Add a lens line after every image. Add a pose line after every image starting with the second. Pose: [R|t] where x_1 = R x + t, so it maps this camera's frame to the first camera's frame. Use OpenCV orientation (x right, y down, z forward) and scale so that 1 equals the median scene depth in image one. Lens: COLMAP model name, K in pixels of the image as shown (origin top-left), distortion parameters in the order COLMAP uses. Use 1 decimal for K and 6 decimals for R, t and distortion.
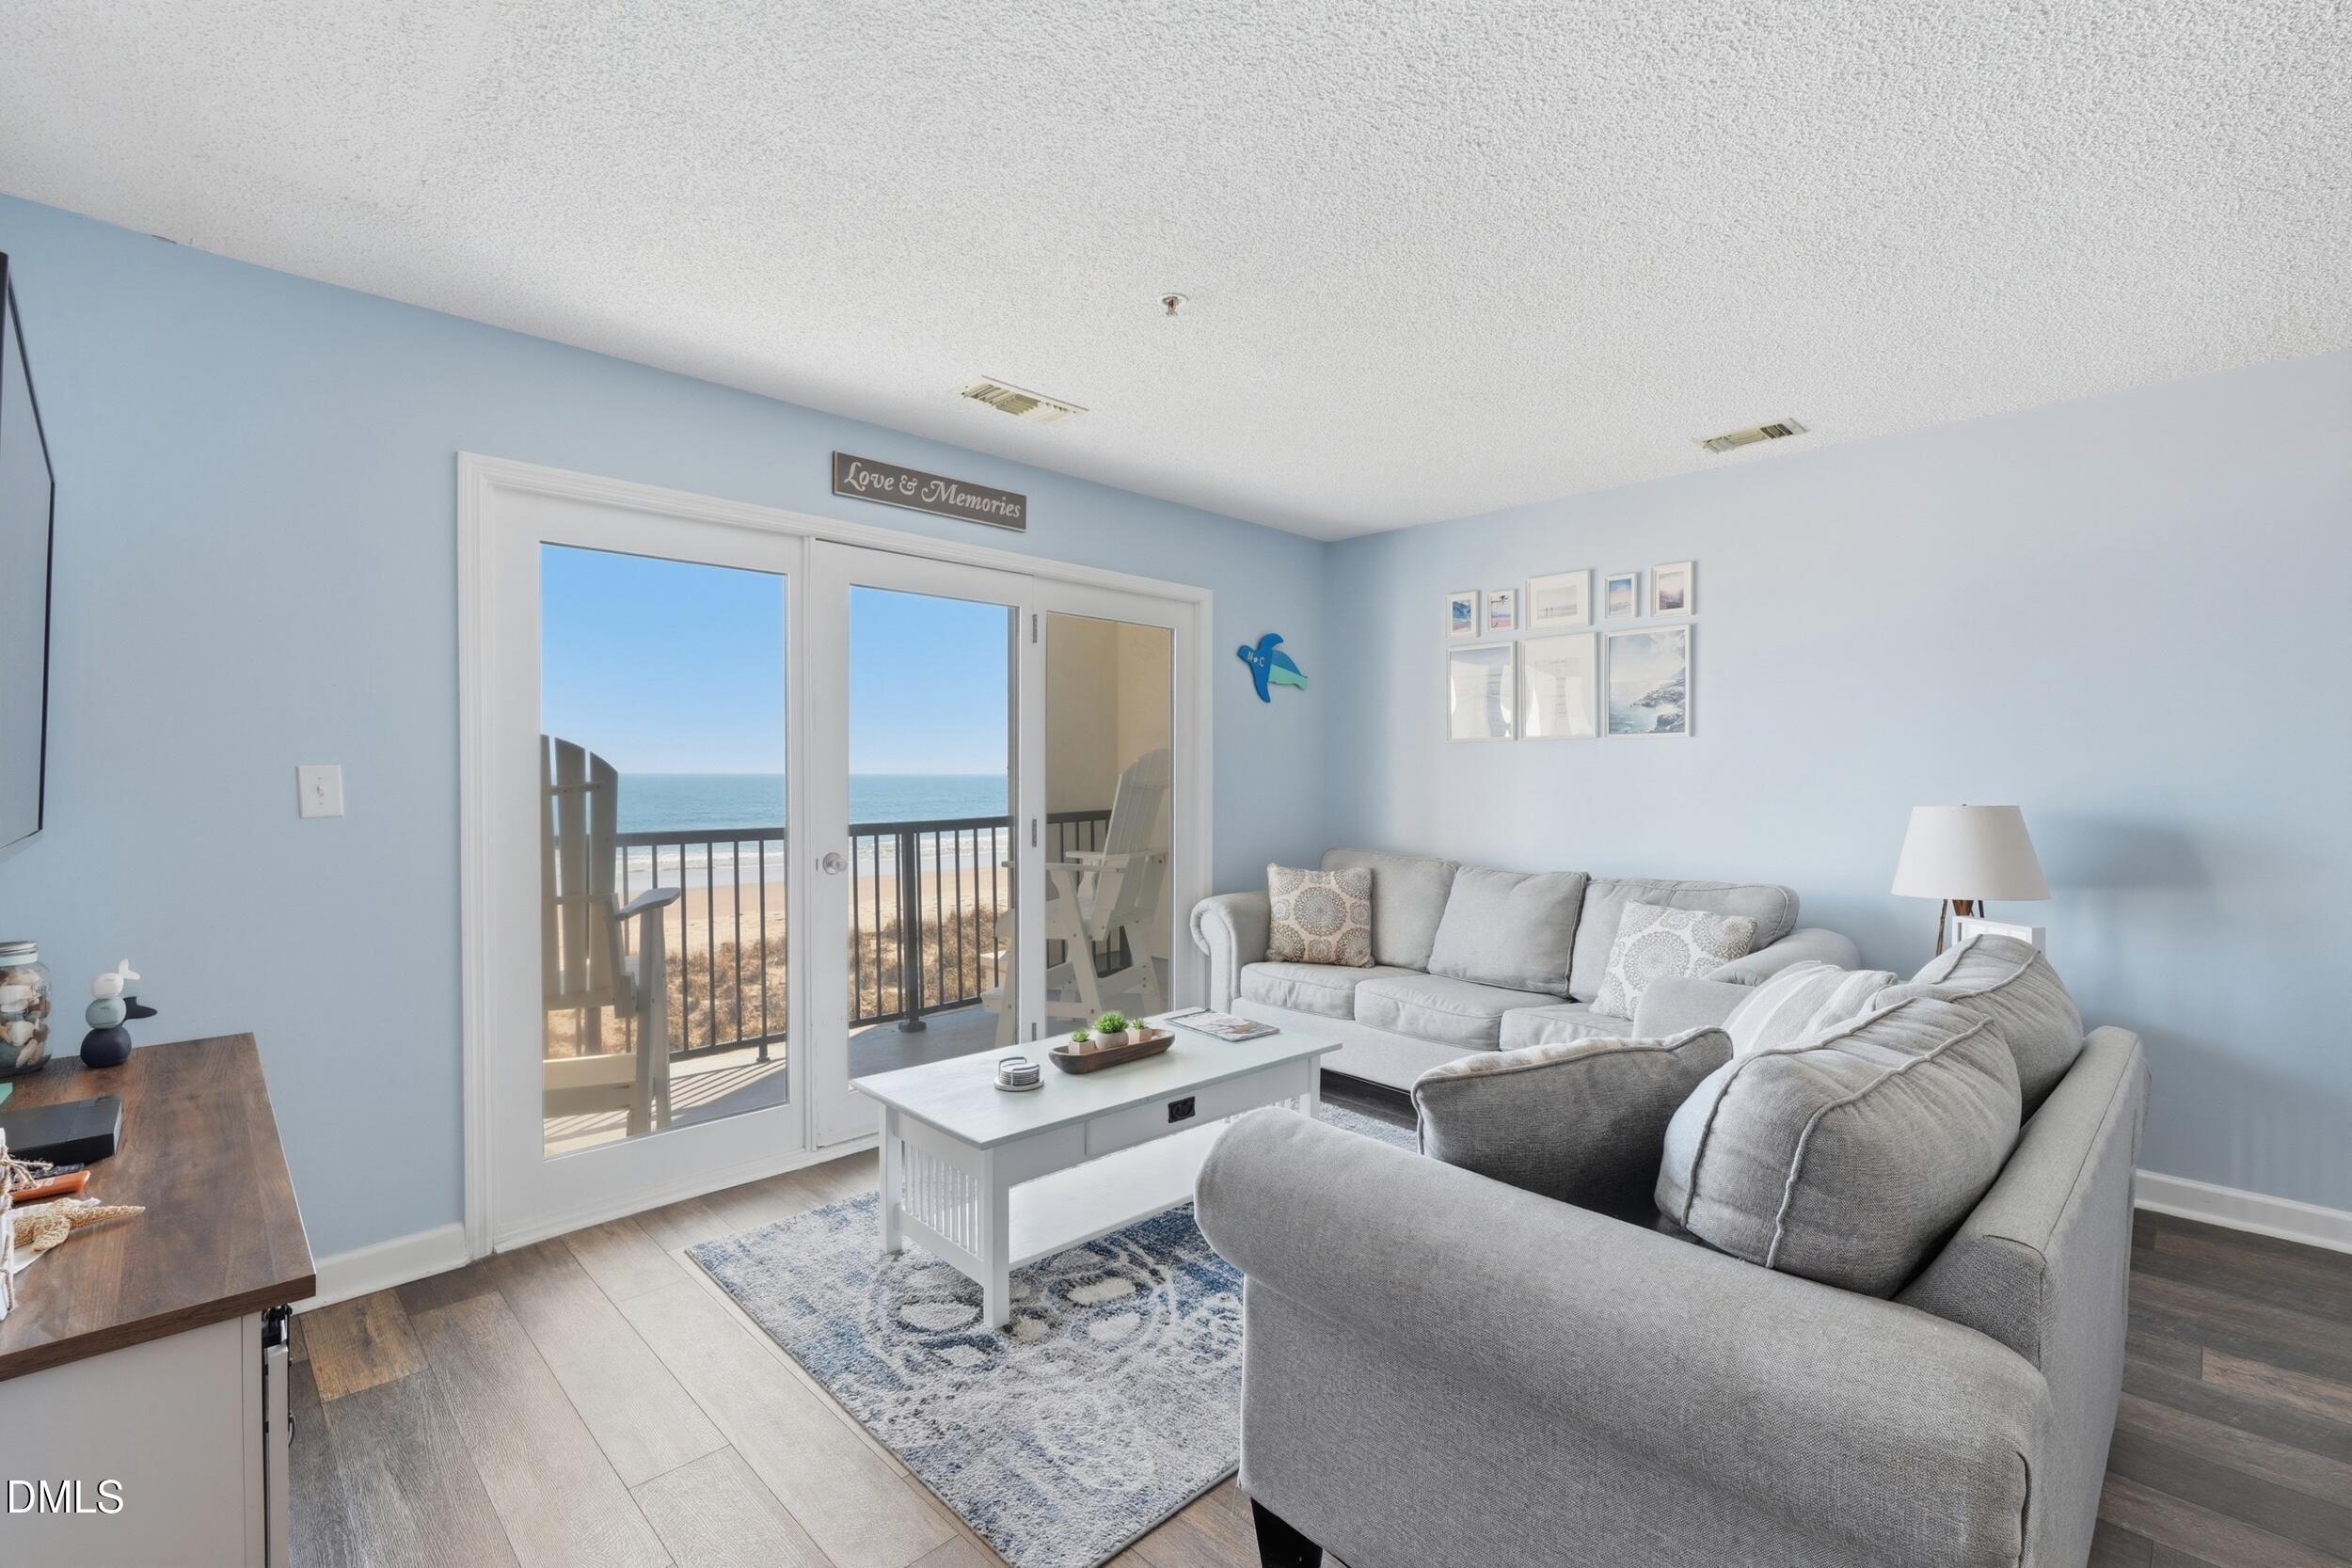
lens RADIAL K [[1047.0, 0, 1173.1], [0, 1047.0, 789.9], [0, 0, 1]] dist [0.004086, -0.001520]
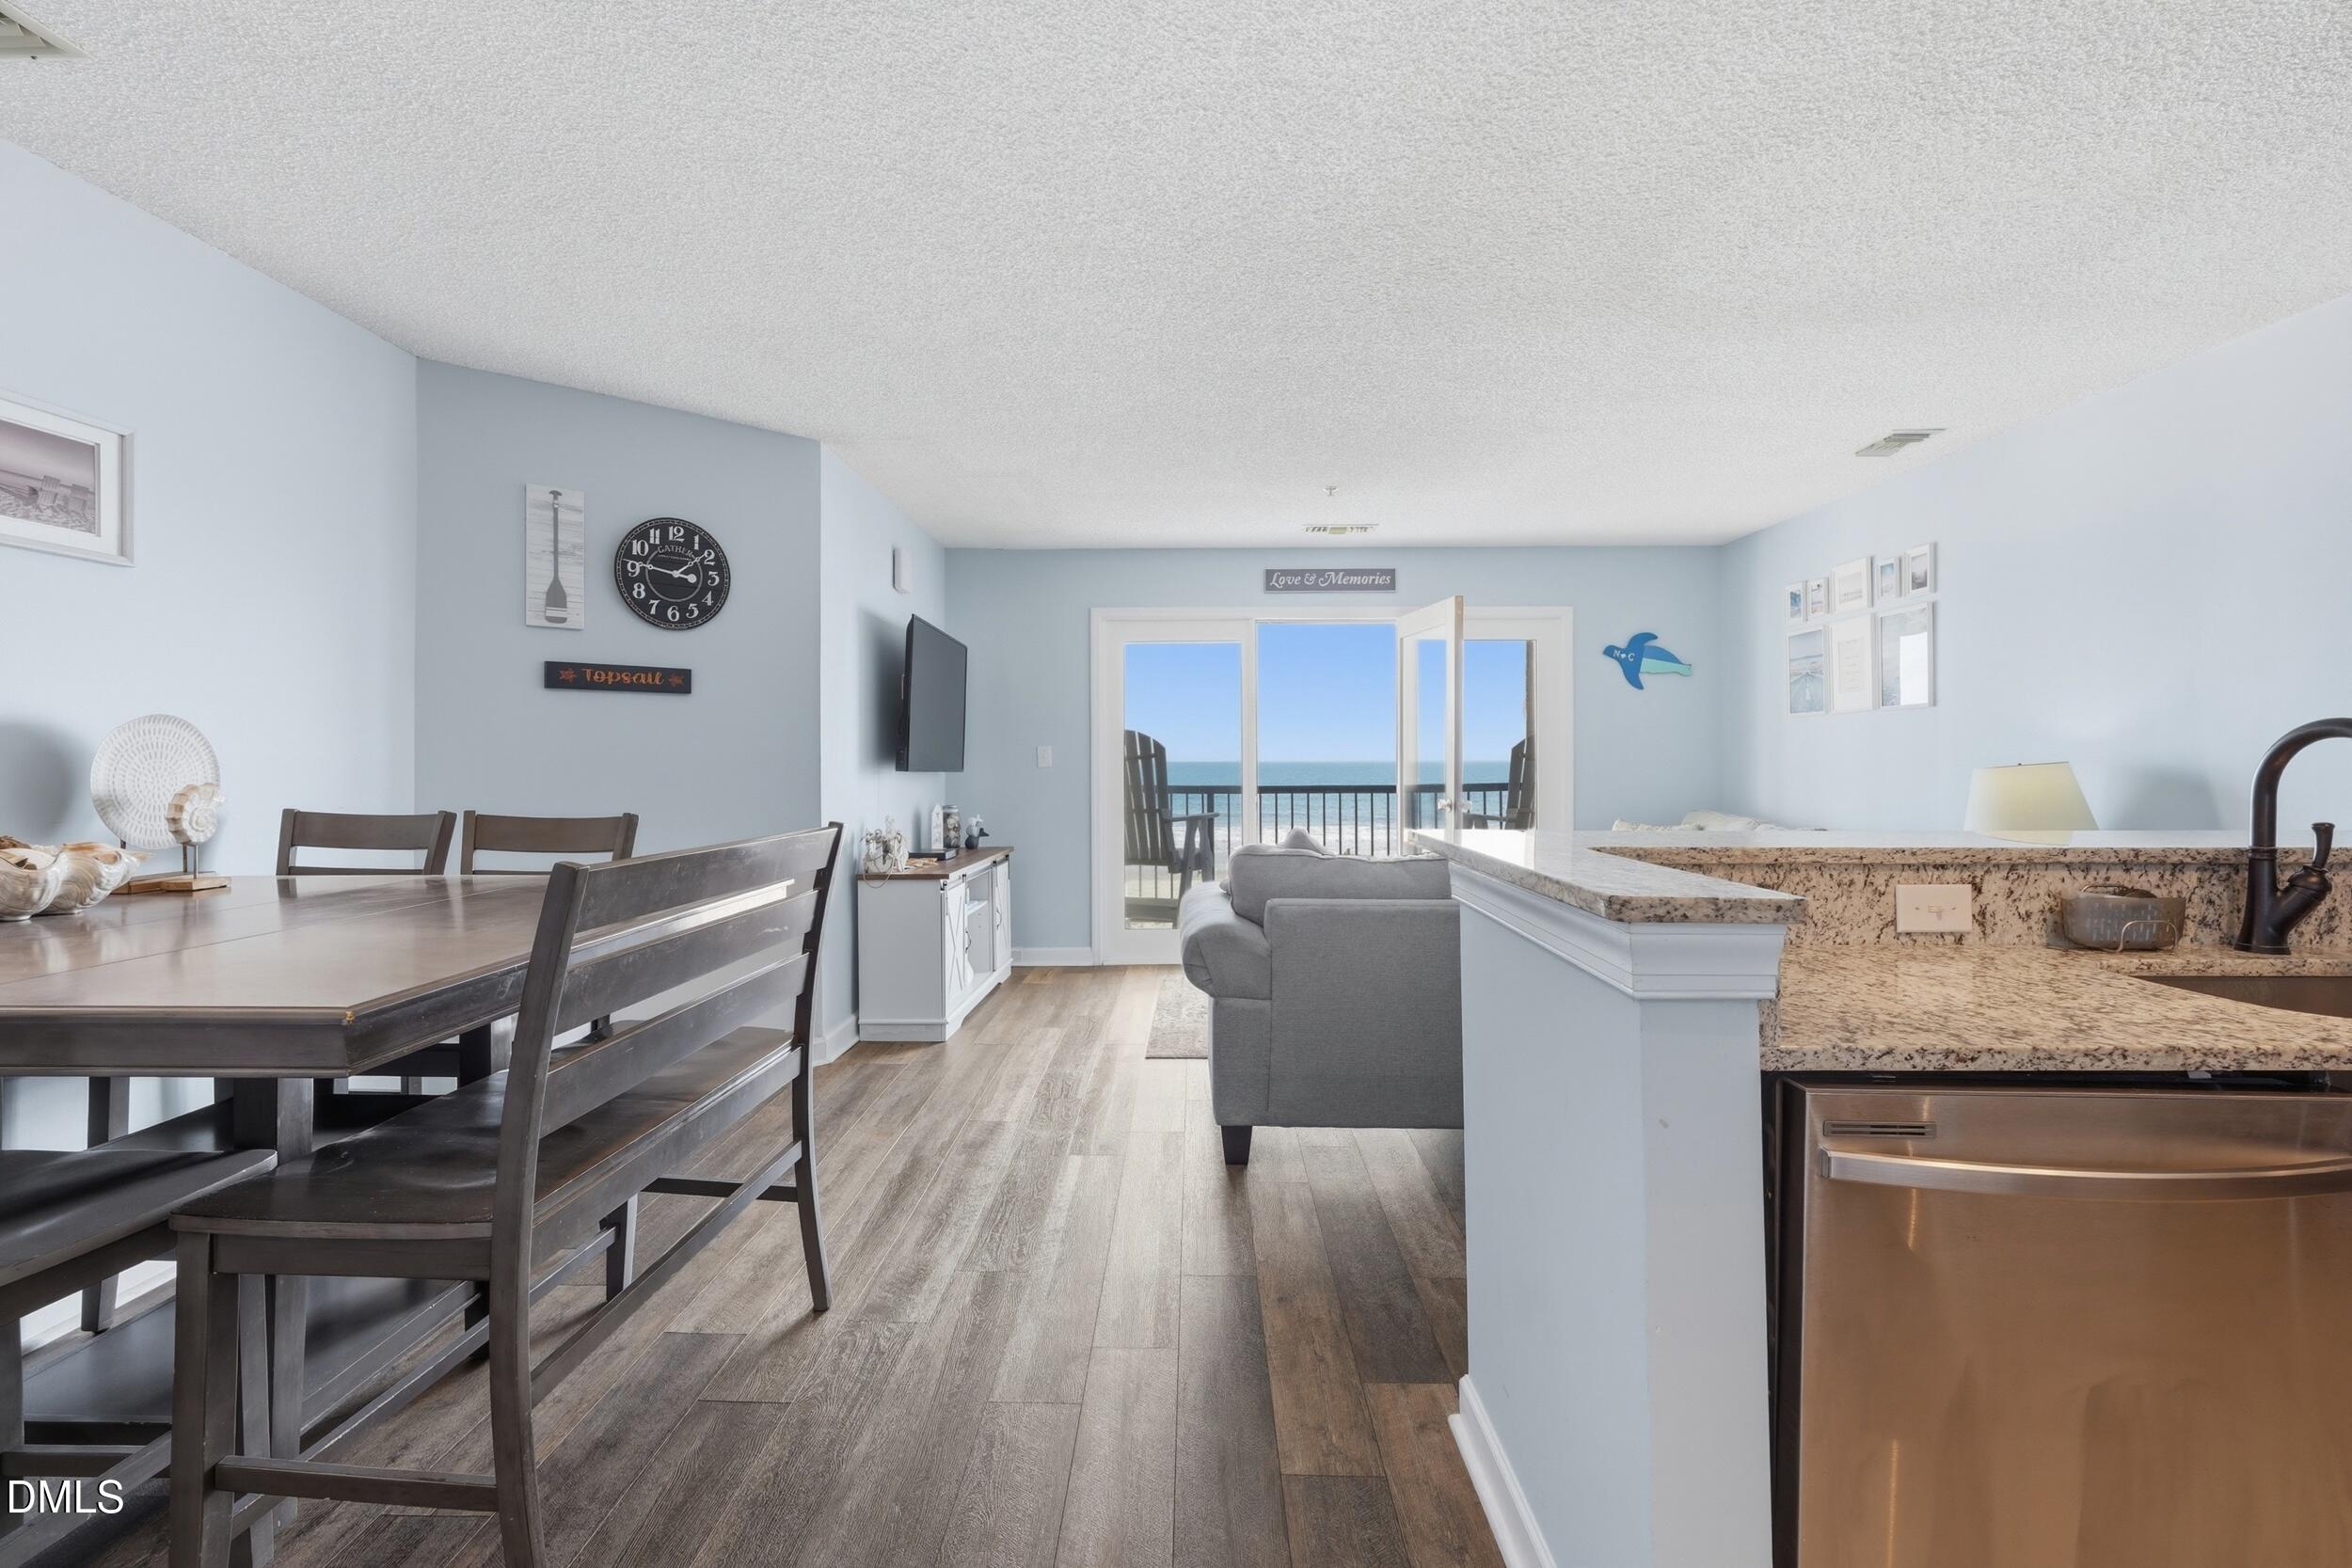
lens RADIAL K [[1047.0, 0, 1176.6], [0, 1047.0, 767.6], [0, 0, 1]] dist [0.004086, -0.001520]
pose [[0.696880, 0.002593, -0.717183, 0.717708], [-0.007533, 0.999965, -0.003704, 0.021310], [0.717148, 0.007984, 0.696875, -0.299117]]
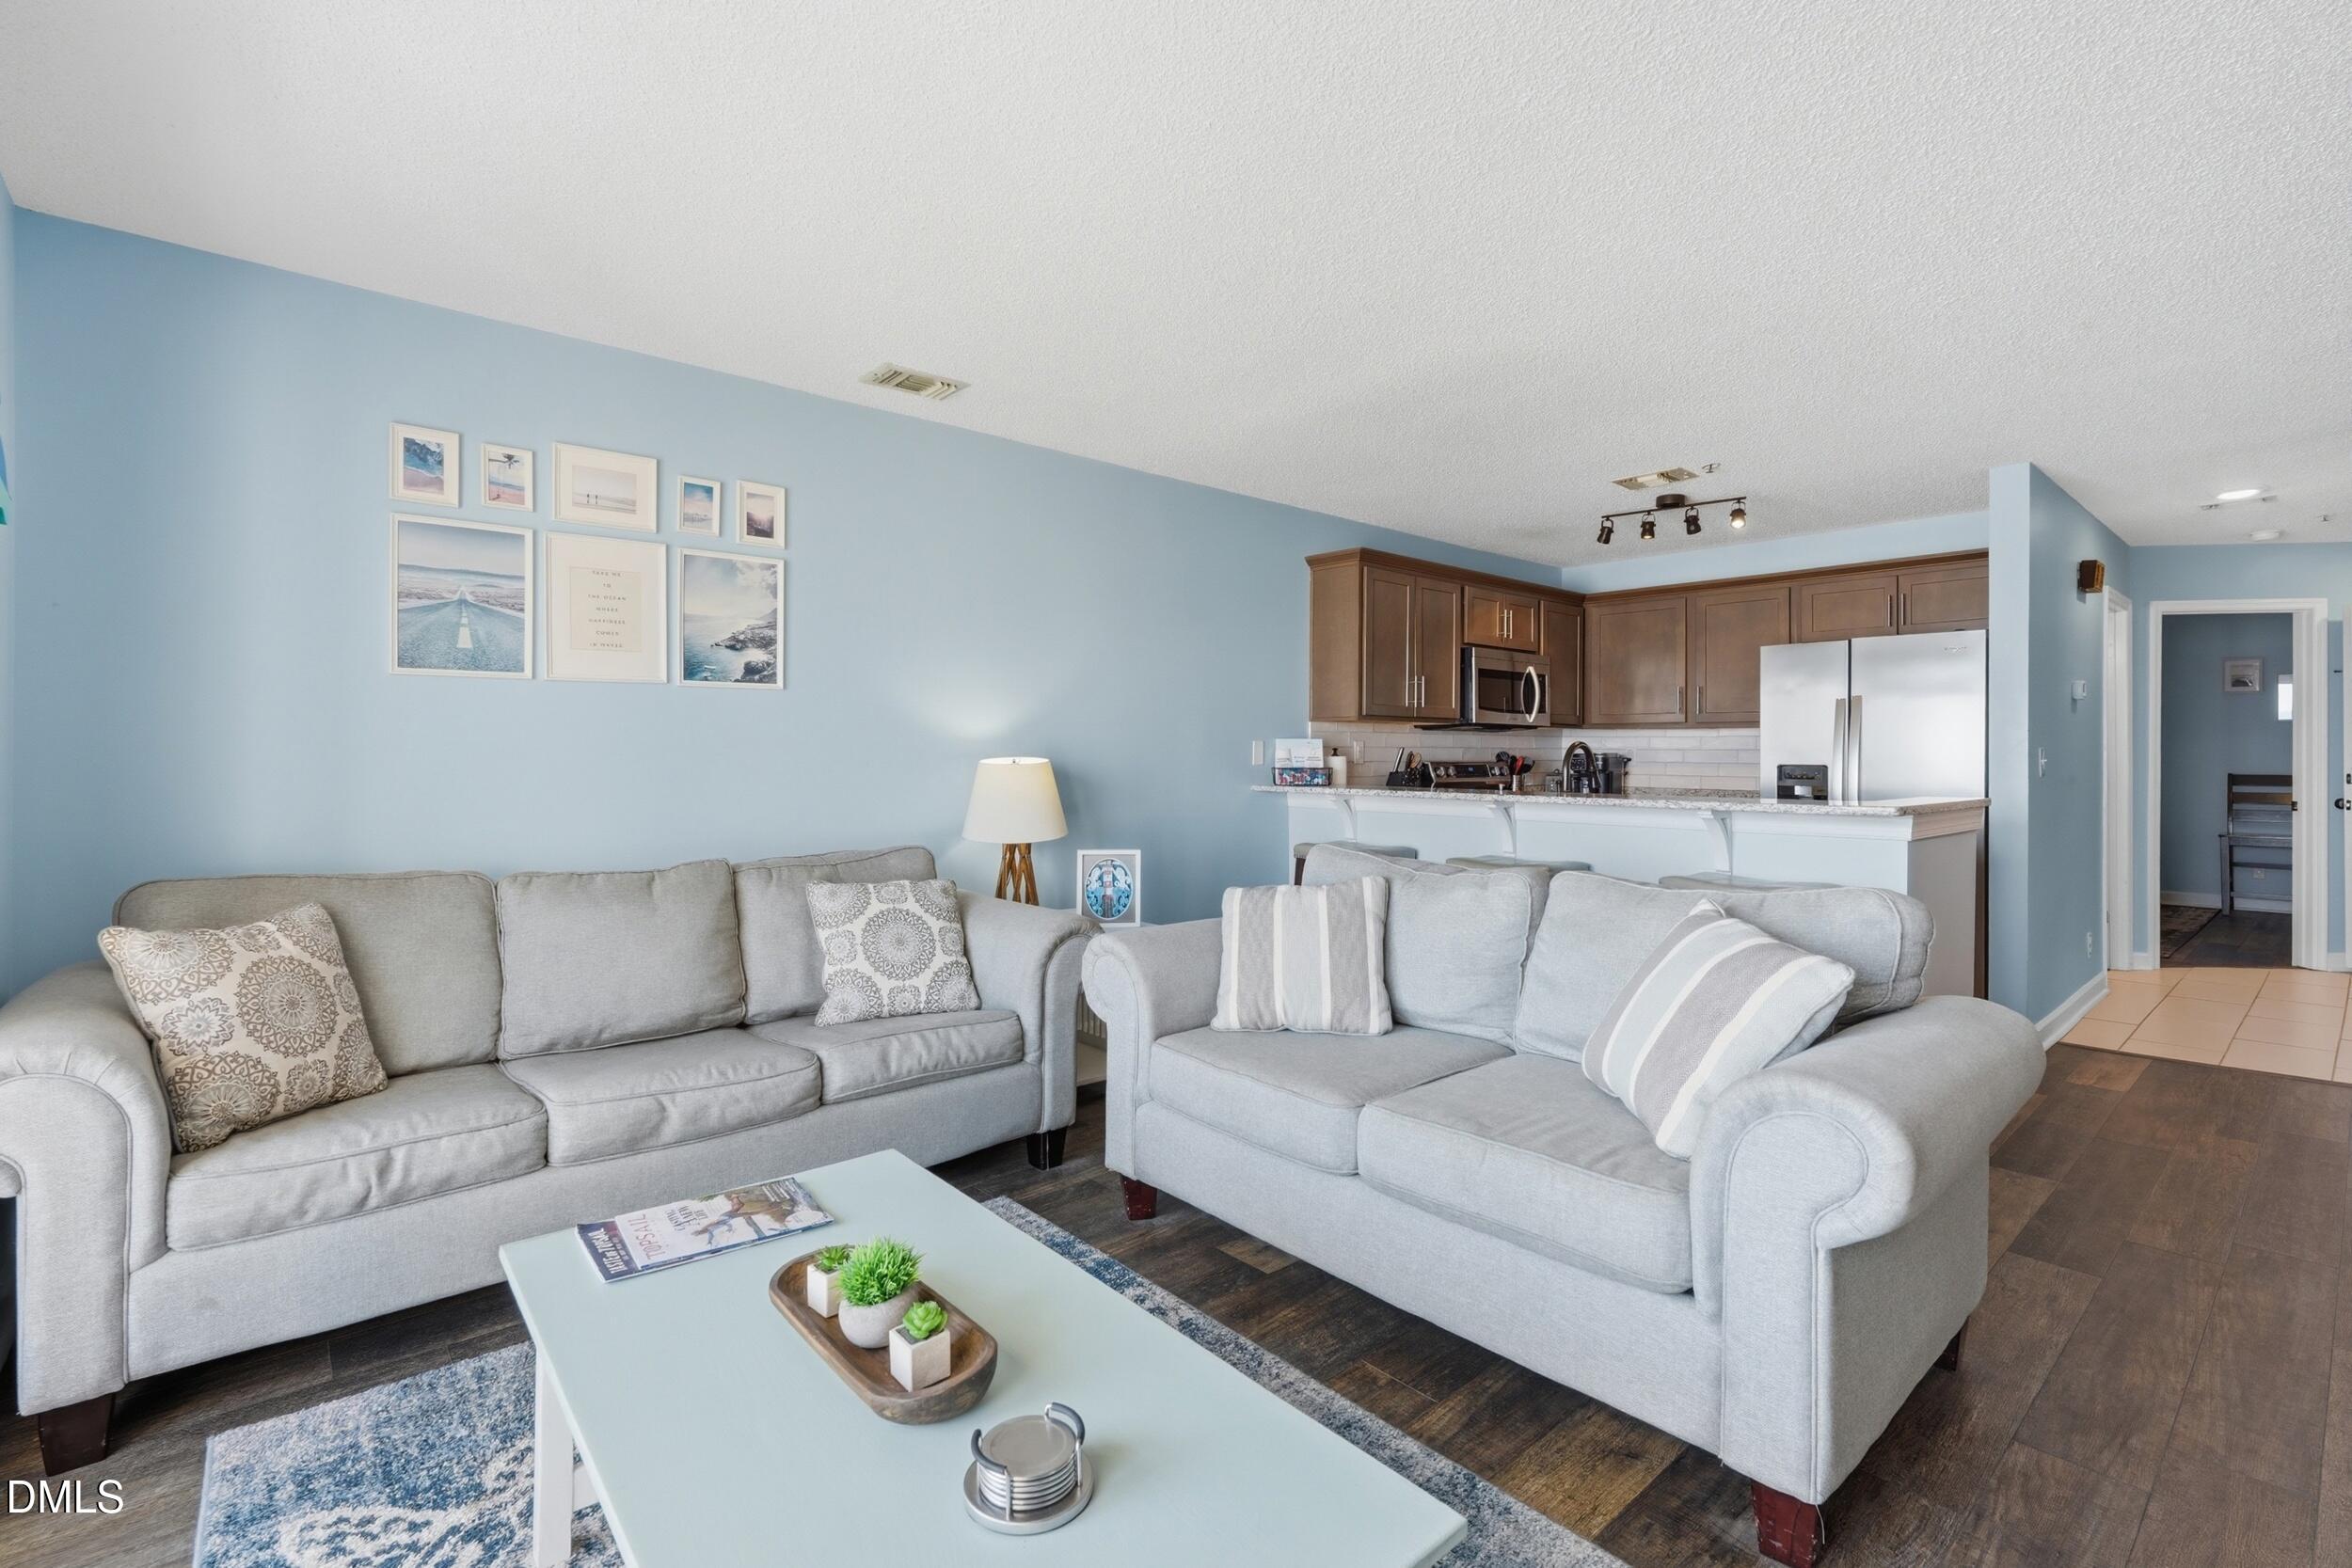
lens RADIAL K [[1047.0, 0, 1177.7], [0, 1047.0, 746.9], [0, 0, 1]] dist [0.004086, -0.001520]
pose [[0.065833, 0.003061, 0.997826, -0.345655], [0.012148, 0.999919, -0.003869, 0.004002], [-0.997757, 0.012376, 0.065790, 0.611033]]
